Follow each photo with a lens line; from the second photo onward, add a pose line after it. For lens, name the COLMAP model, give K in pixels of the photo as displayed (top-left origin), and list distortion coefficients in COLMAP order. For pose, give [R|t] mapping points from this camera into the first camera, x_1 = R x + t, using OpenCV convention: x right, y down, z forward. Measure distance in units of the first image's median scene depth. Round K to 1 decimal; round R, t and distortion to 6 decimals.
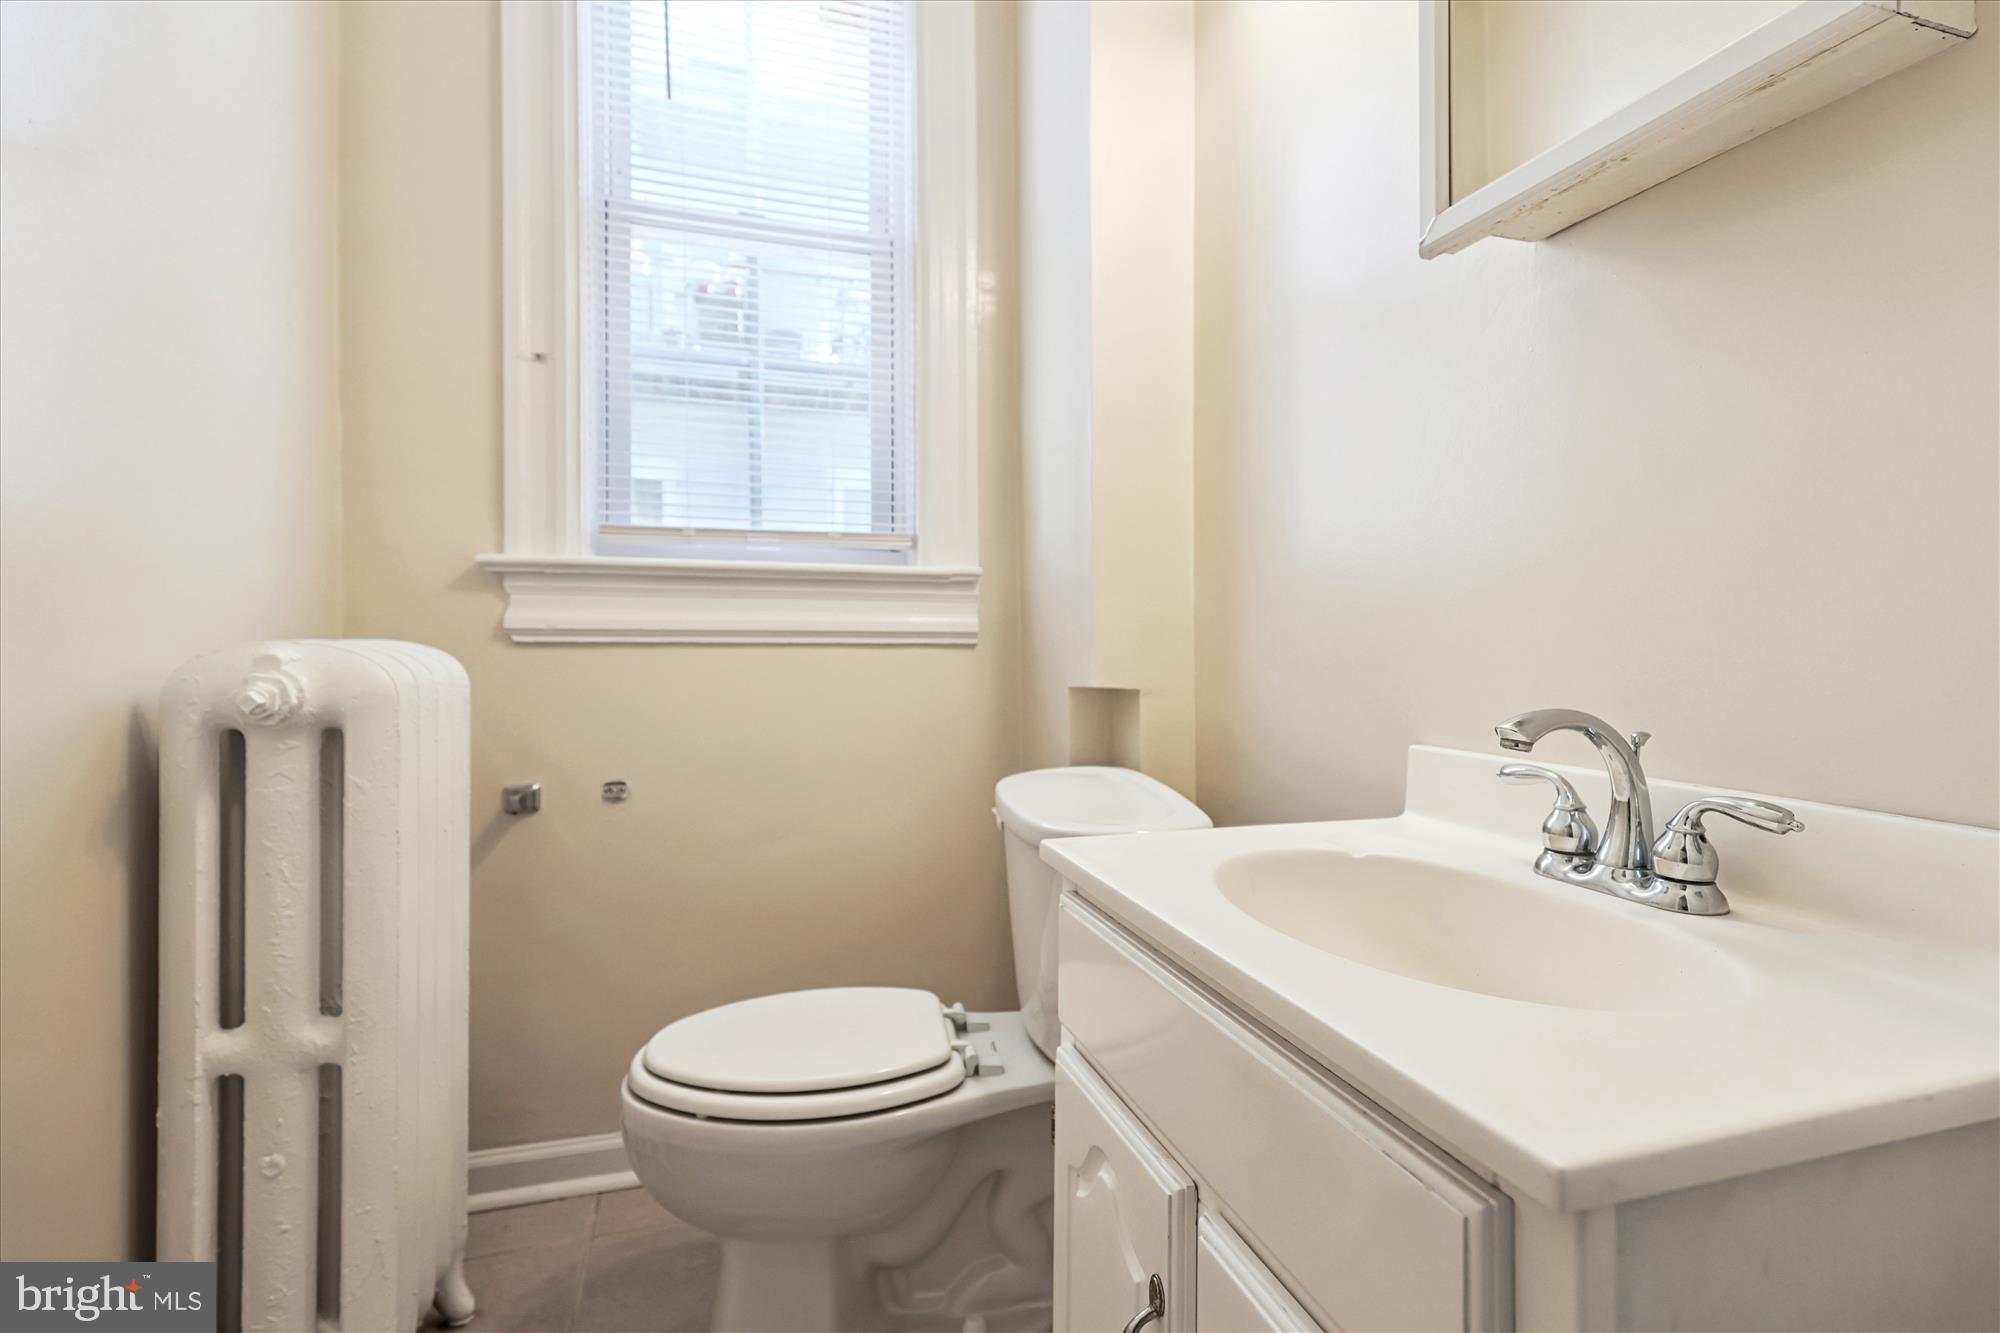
lens RADIAL K [[916.5, 0, 999.1], [0, 916.5, 638.4], [0, 0, 1]] dist [-0.001243, -0.000447]
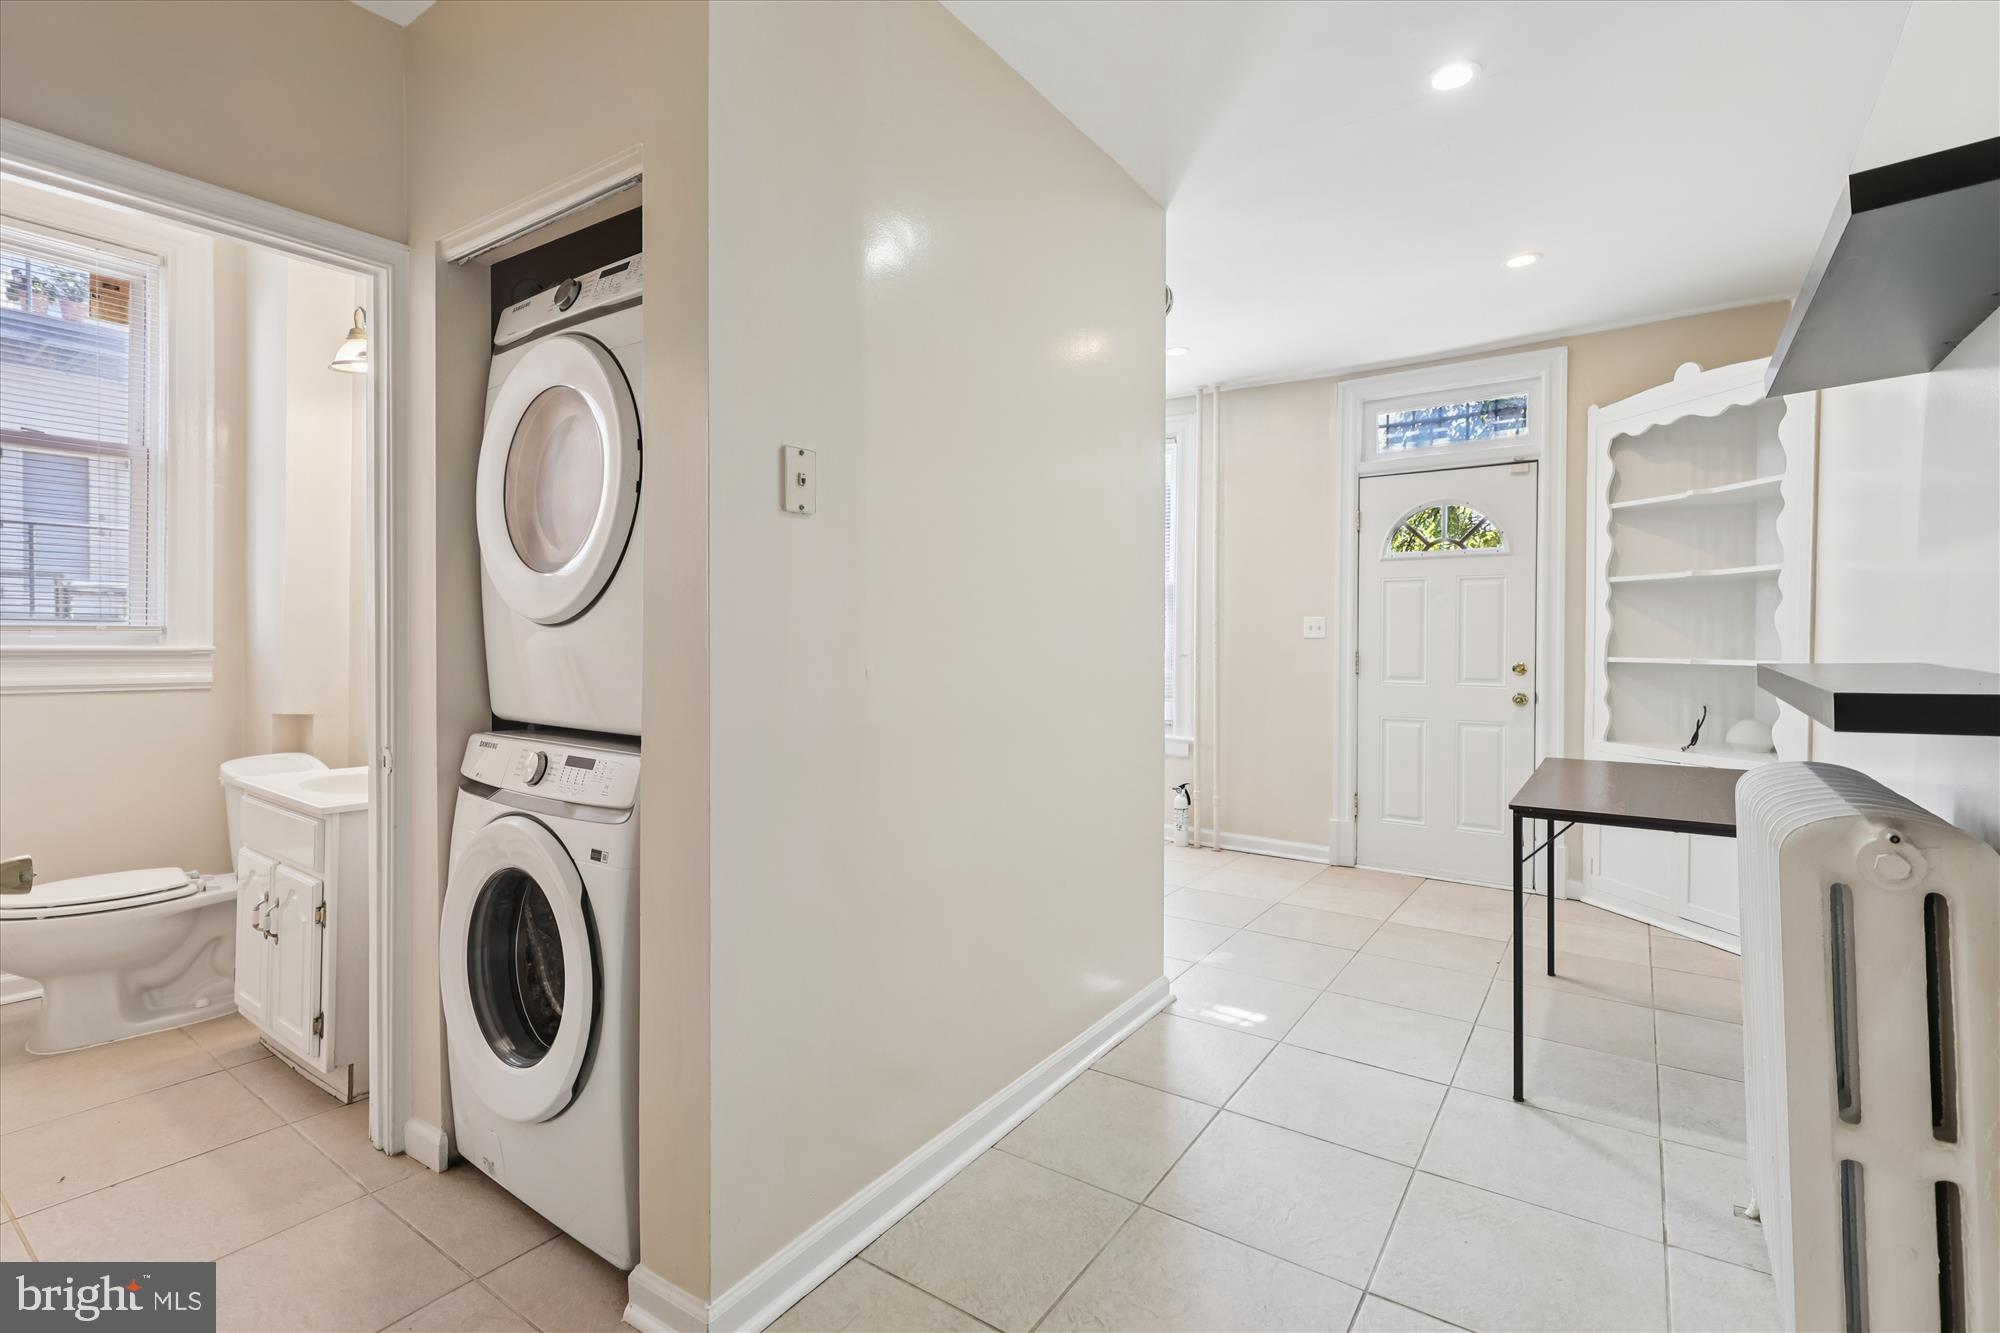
lens RADIAL K [[916.5, 0, 999.1], [0, 916.5, 638.4], [0, 0, 1]] dist [-0.001243, -0.000447]
pose [[0.785218, 0.007459, 0.619174, 0.086908], [-0.014485, 0.999875, 0.006323, -0.146743], [-0.619050, -0.013934, 0.785228, -1.538114]]
